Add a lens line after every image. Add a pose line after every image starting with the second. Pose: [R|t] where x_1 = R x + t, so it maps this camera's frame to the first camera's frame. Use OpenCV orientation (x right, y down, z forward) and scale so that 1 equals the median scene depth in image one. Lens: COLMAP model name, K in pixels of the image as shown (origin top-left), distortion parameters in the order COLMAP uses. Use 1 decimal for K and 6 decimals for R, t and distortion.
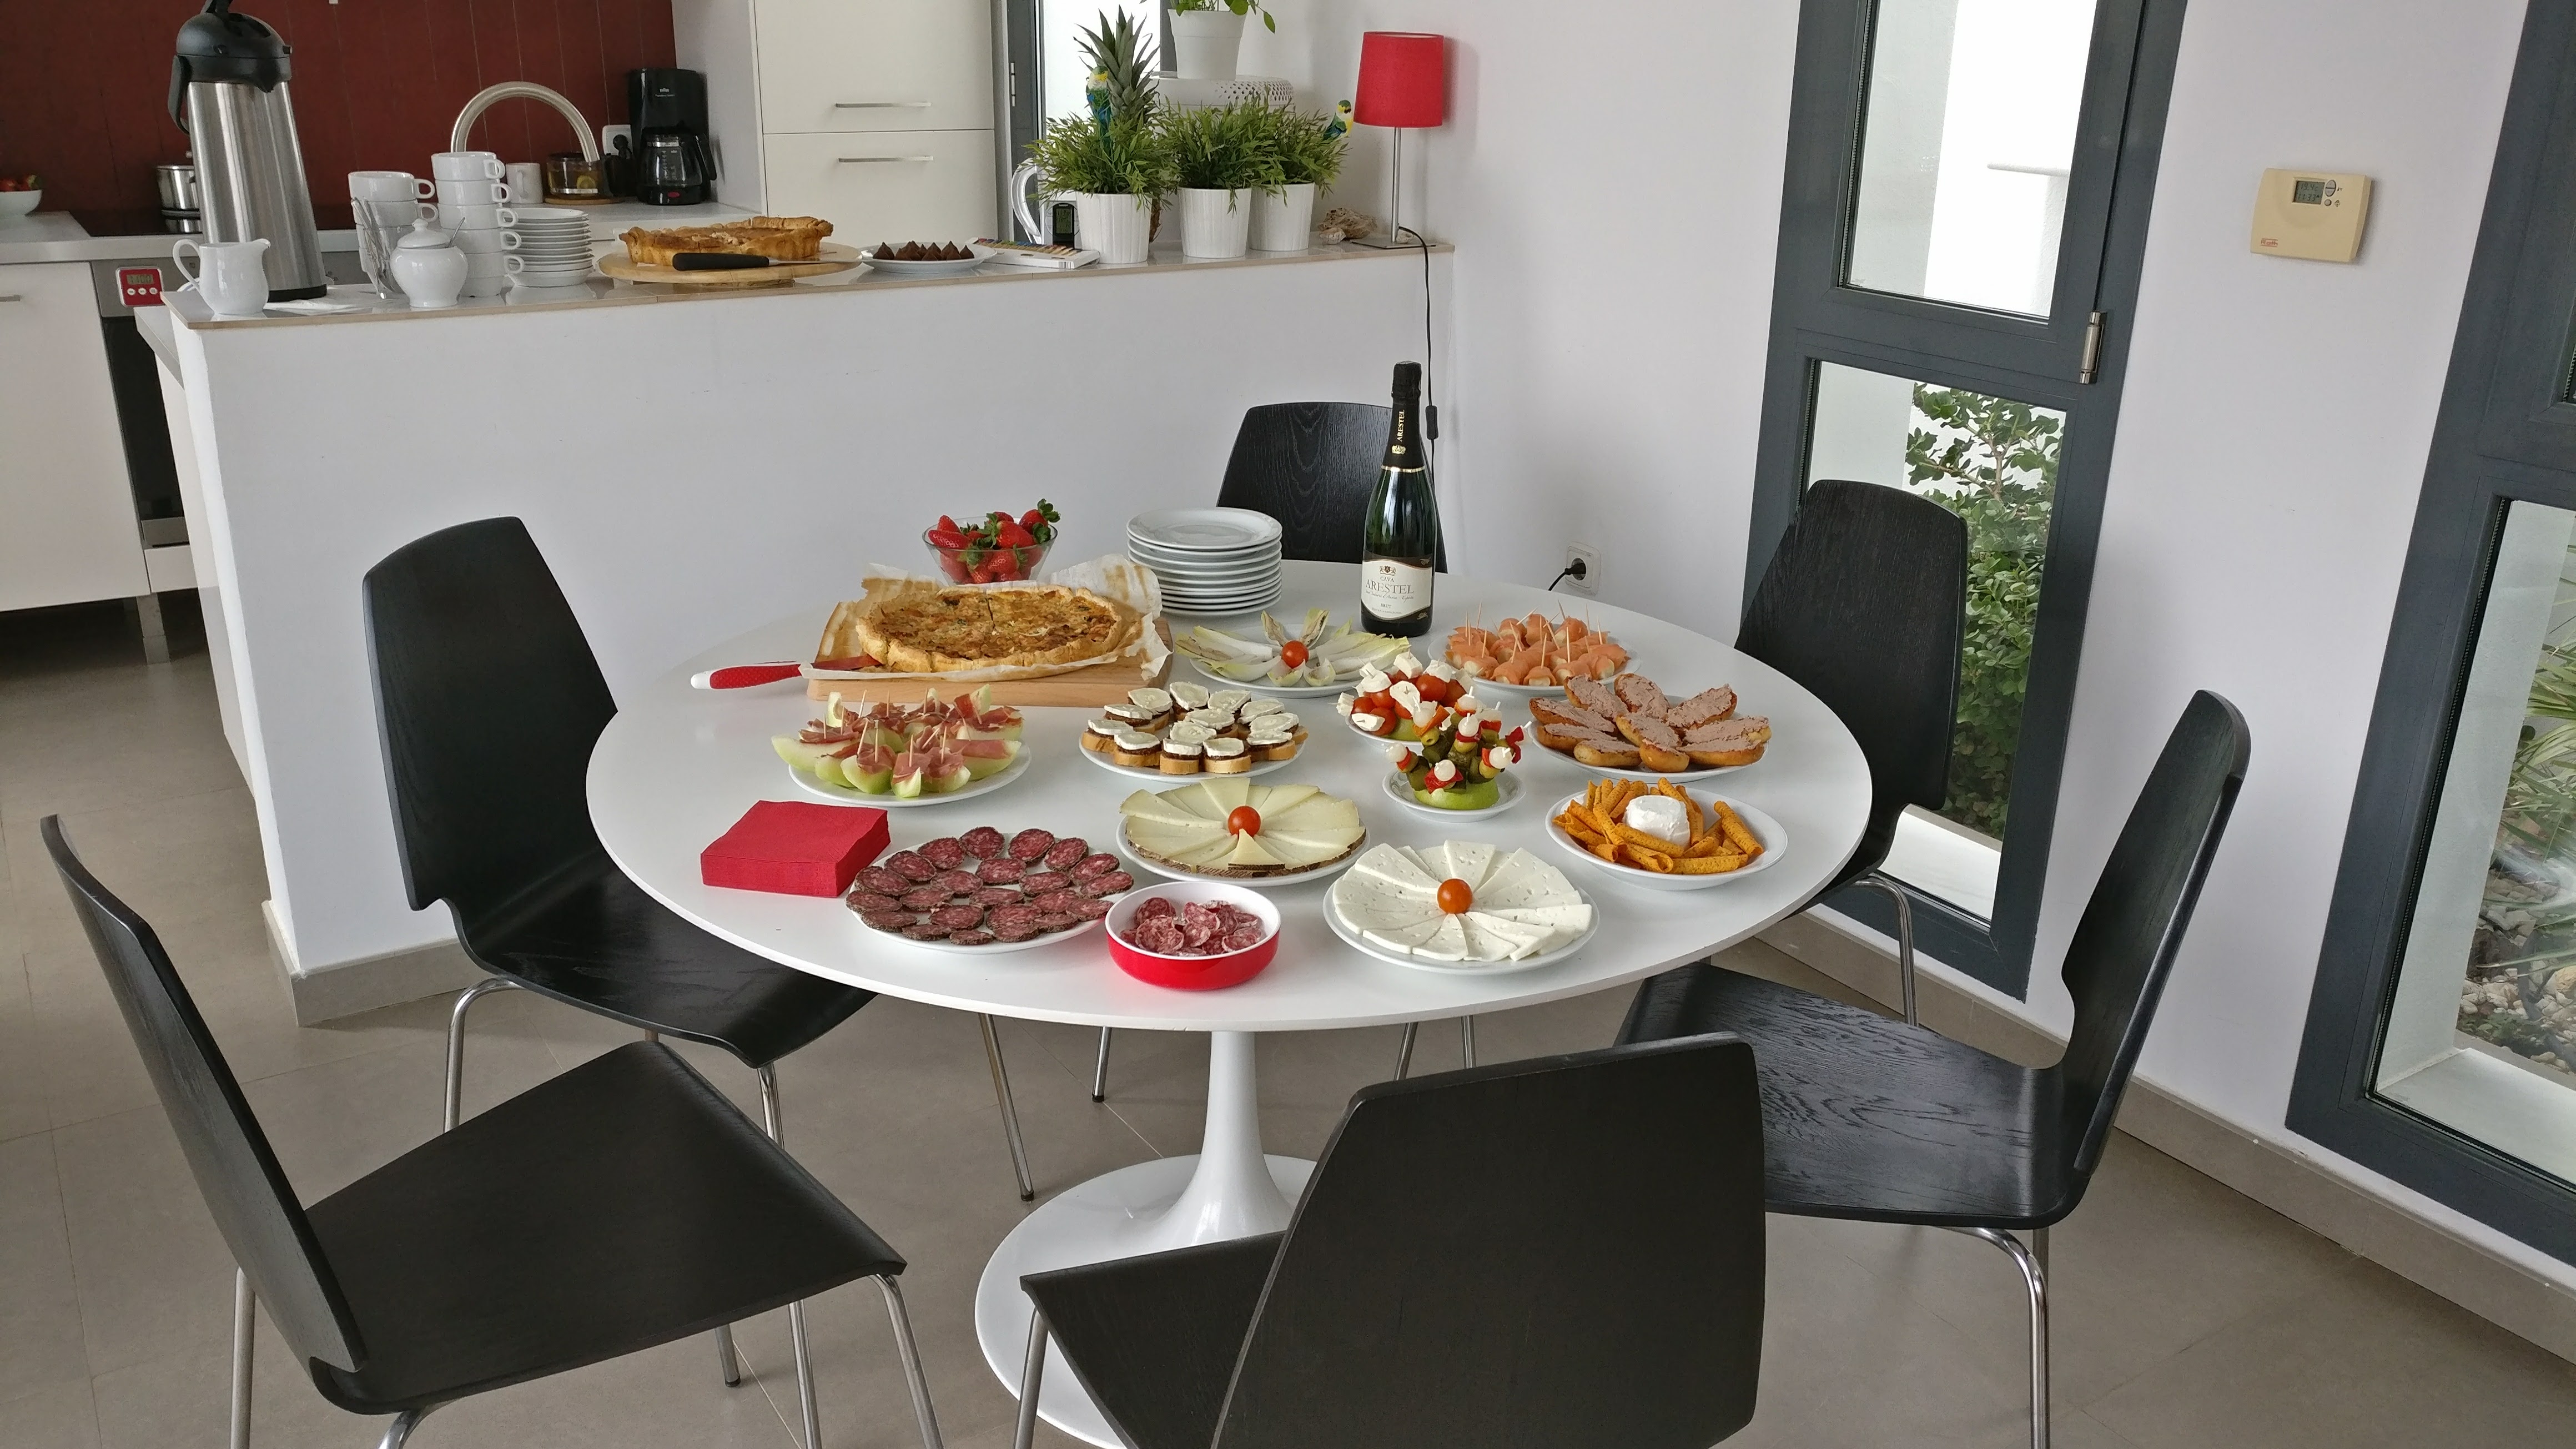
lens RADIAL K [[2013.4, 0, 1288.0], [0, 2013.4, 724.5], [0, 0, 1]] dist [0.030499, 0.007470]
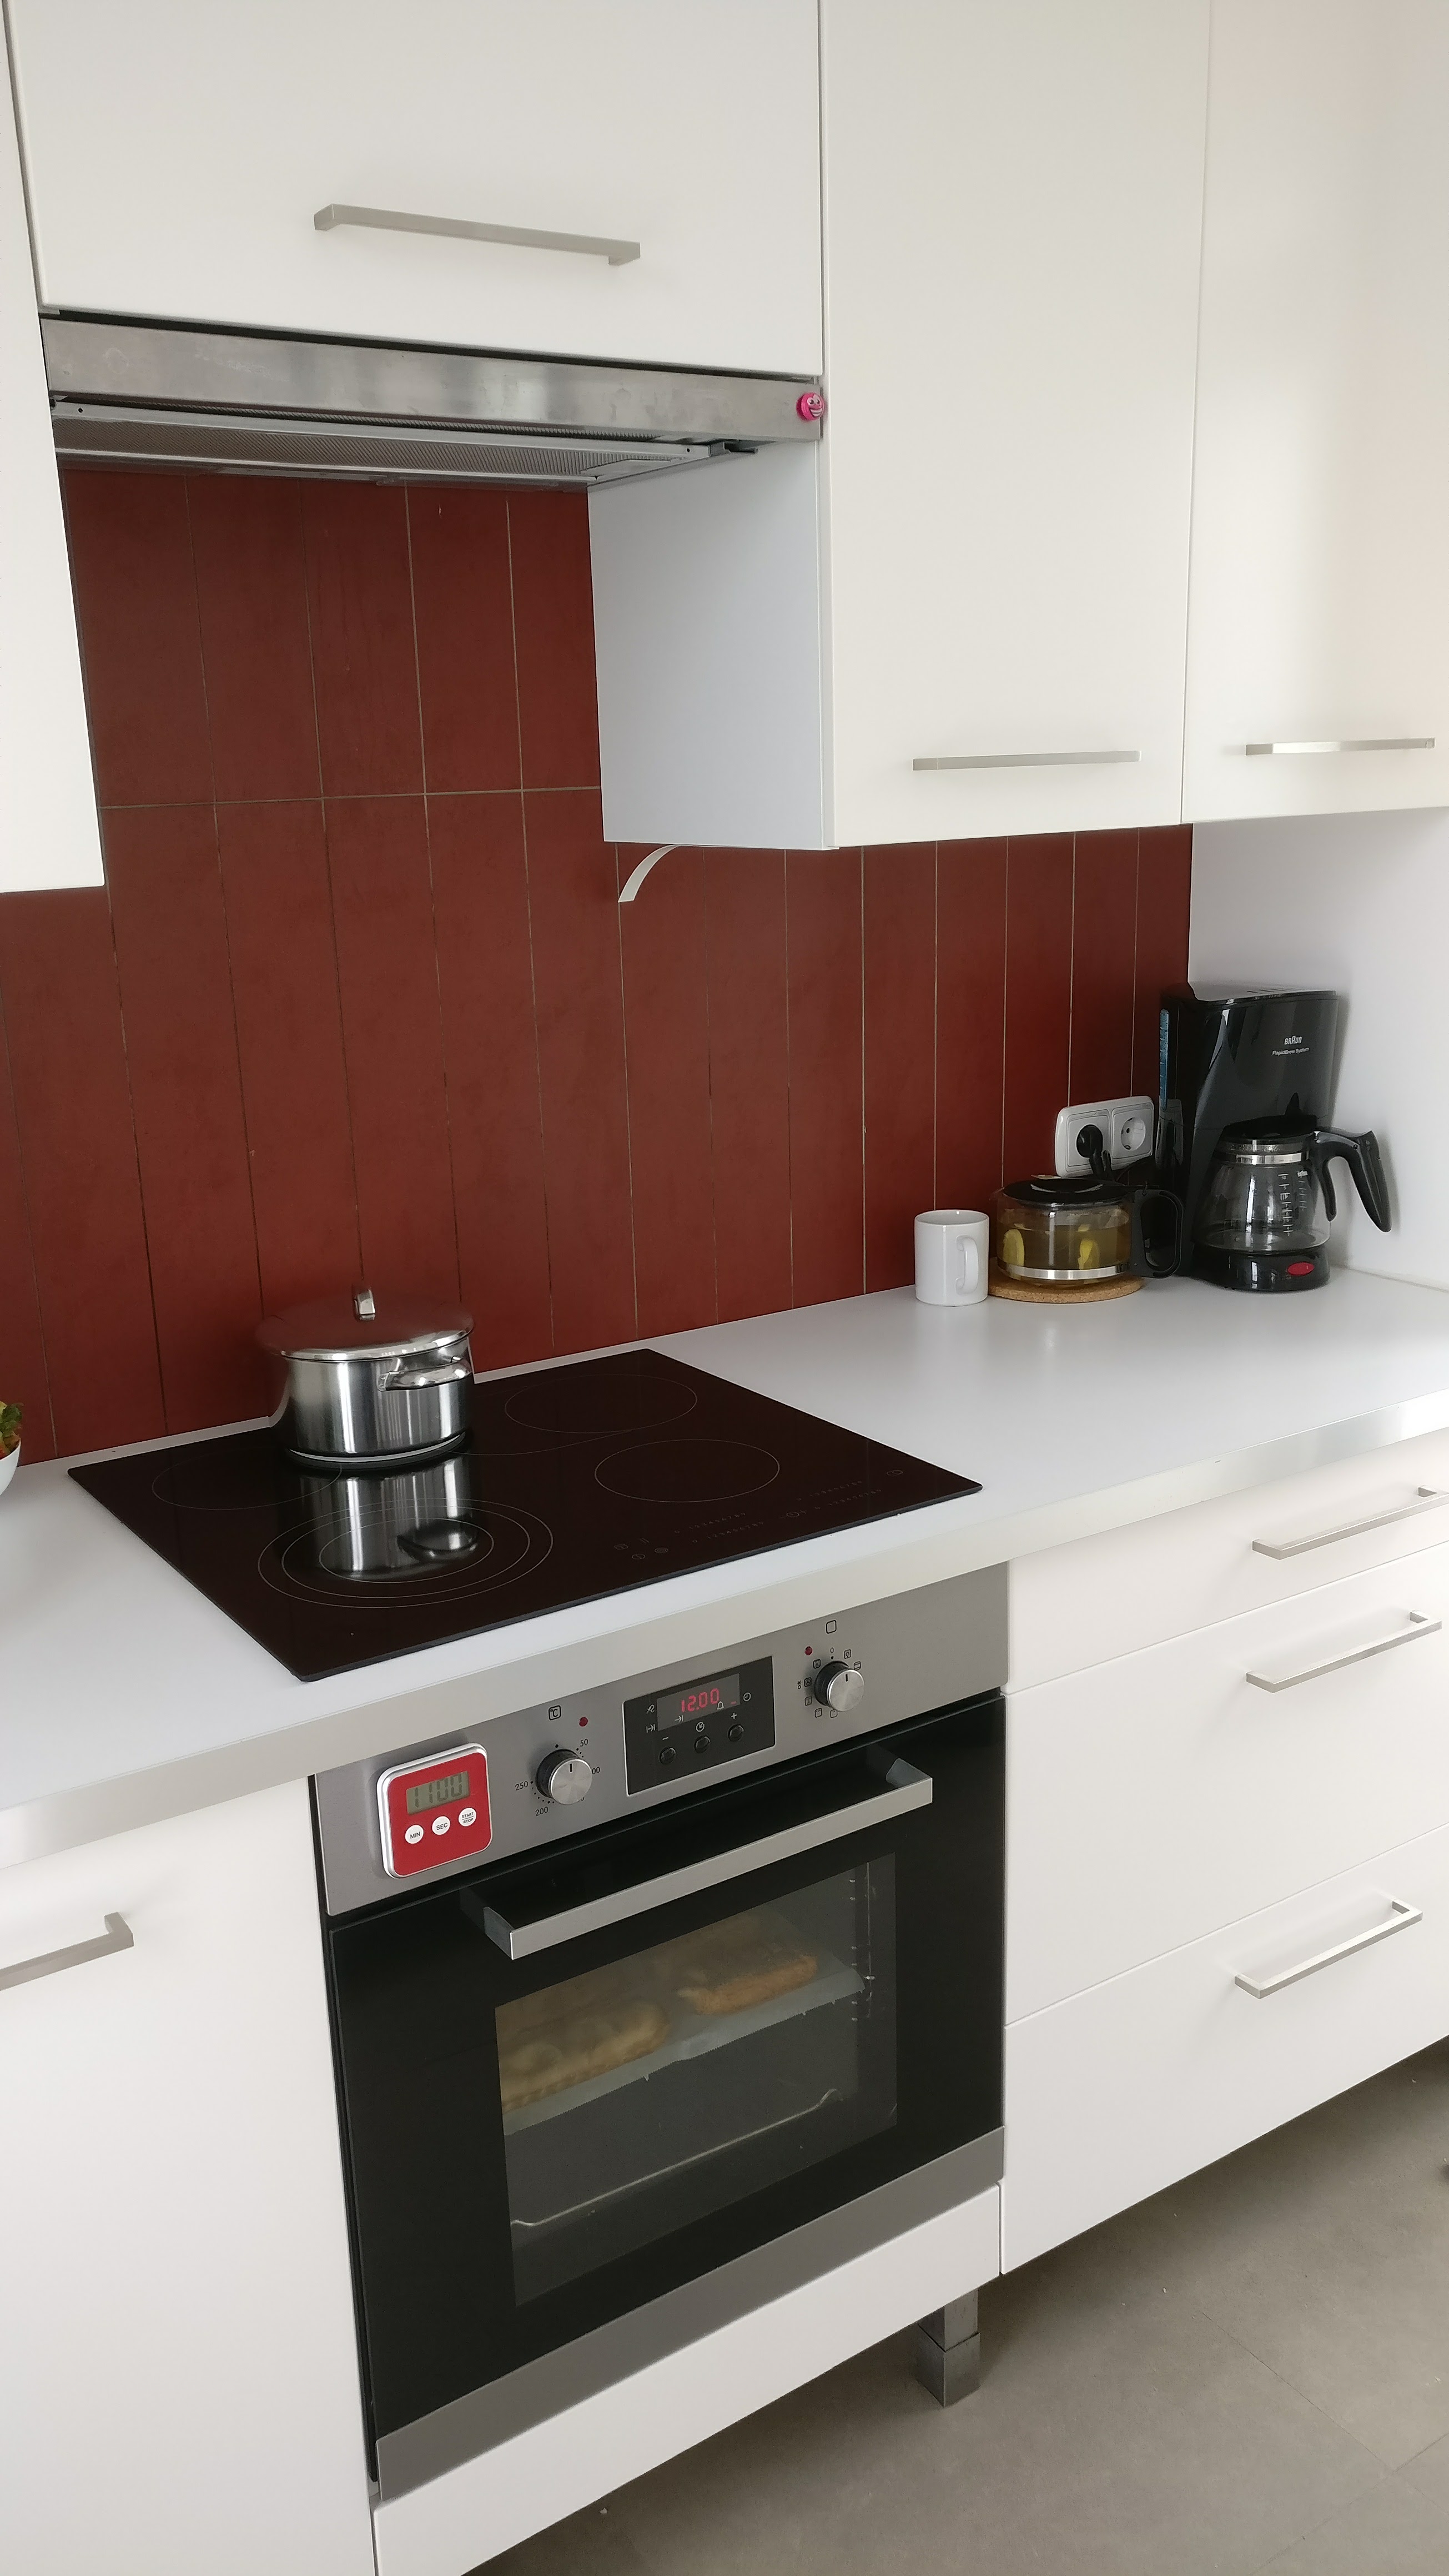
lens RADIAL K [[2013.4, 0, 724.5], [0, 2013.4, 1288.0], [0, 0, 1]] dist [0.030499, 0.007470]
pose [[0.998682, -0.049826, 0.012346, -0.517628], [0.050699, 0.995074, -0.085185, -0.269767], [-0.008041, 0.085698, 0.996289, 0.668468]]
